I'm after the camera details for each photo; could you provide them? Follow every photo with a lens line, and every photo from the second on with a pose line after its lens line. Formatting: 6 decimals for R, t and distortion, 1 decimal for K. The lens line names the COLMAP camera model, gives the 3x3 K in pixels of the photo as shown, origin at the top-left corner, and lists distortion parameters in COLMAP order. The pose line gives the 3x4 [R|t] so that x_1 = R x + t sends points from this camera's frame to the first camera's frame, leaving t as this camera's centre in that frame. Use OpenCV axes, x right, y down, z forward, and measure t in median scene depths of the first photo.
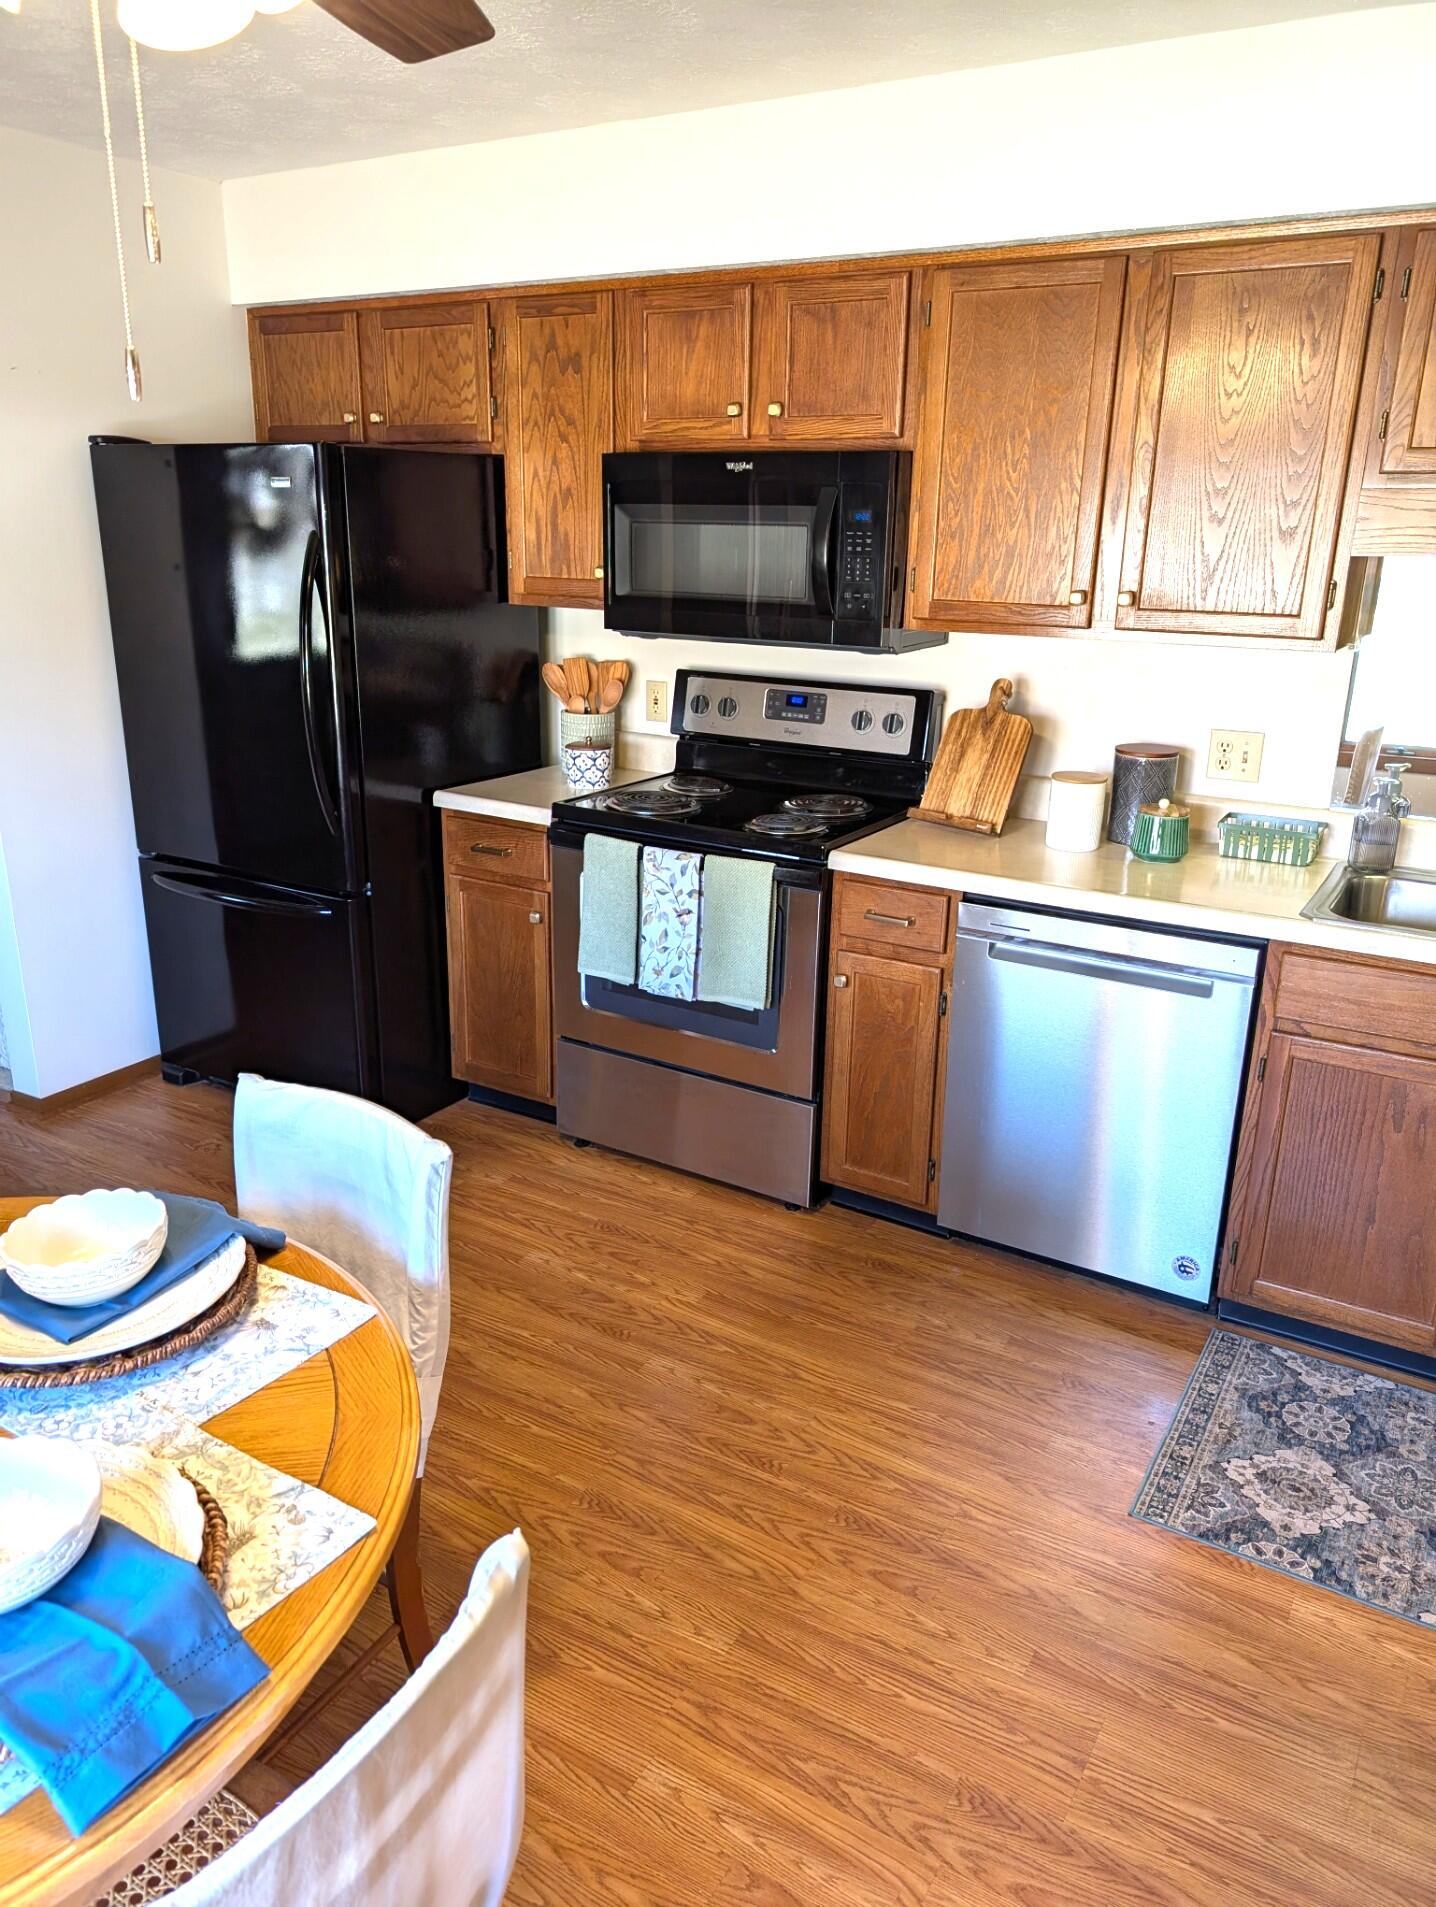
lens RADIAL K [[1372.6, 0, 718.9], [0, 1372.6, 954.6], [0, 0, 1]] dist [0.011797, -0.009600]
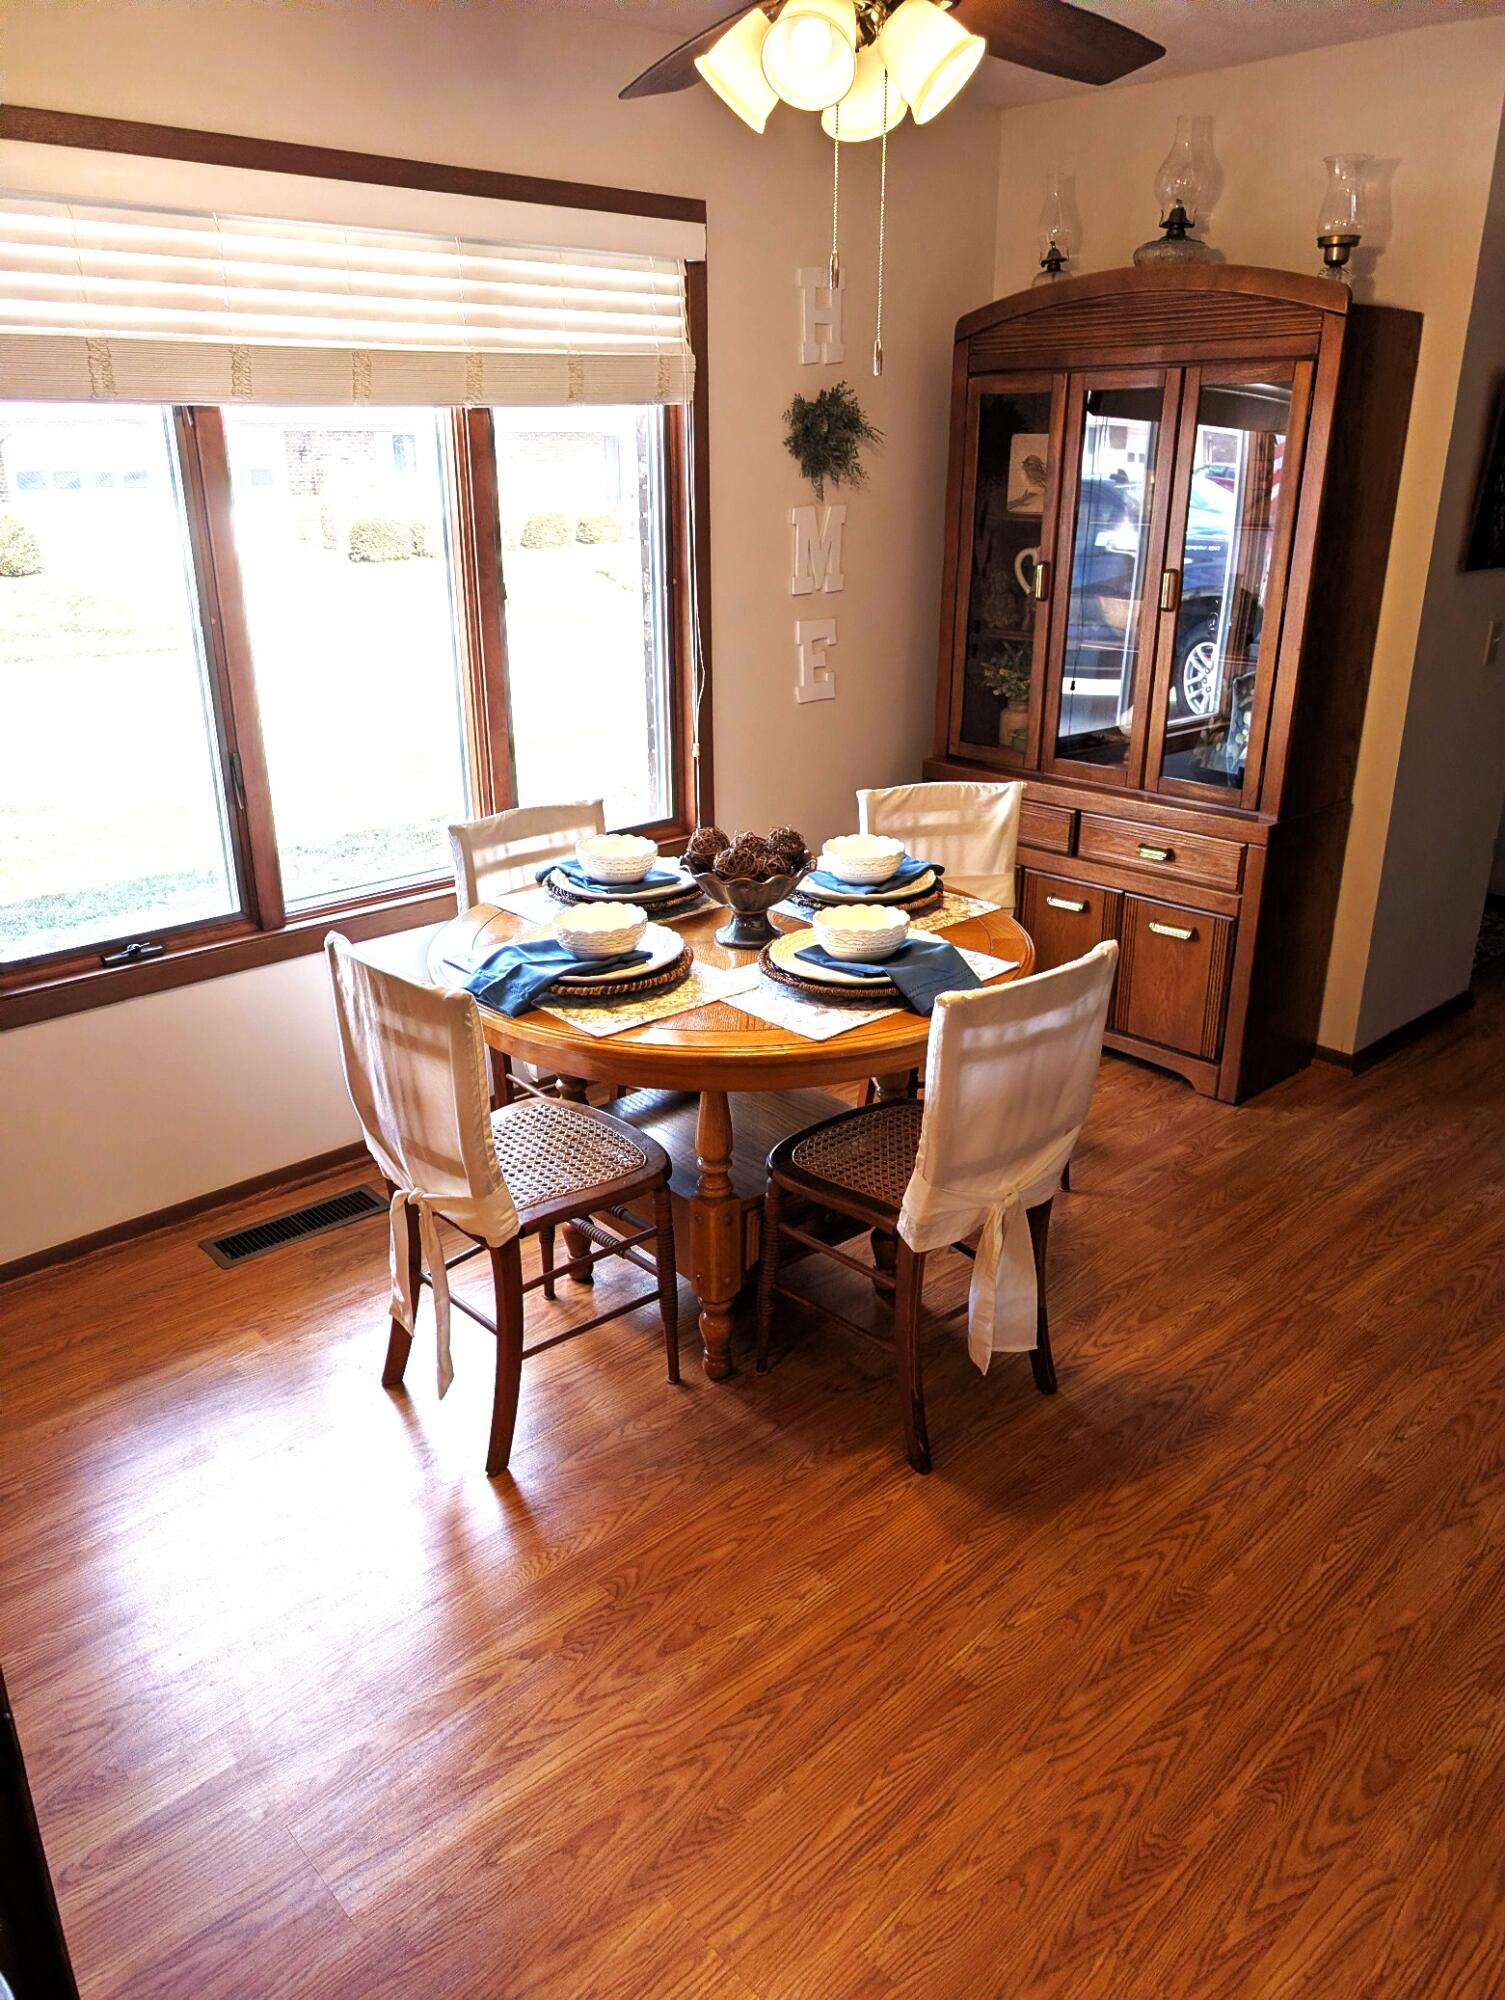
lens RADIAL K [[1439.6, 0, 753.3], [0, 1439.6, 999.0], [0, 0, 1]] dist [0.011797, -0.009600]
pose [[-0.281253, 0.332163, -0.900313, 0.847578], [-0.292176, 0.864002, 0.410041, -0.280248], [0.914073, 0.378375, -0.145953, 0.911105]]
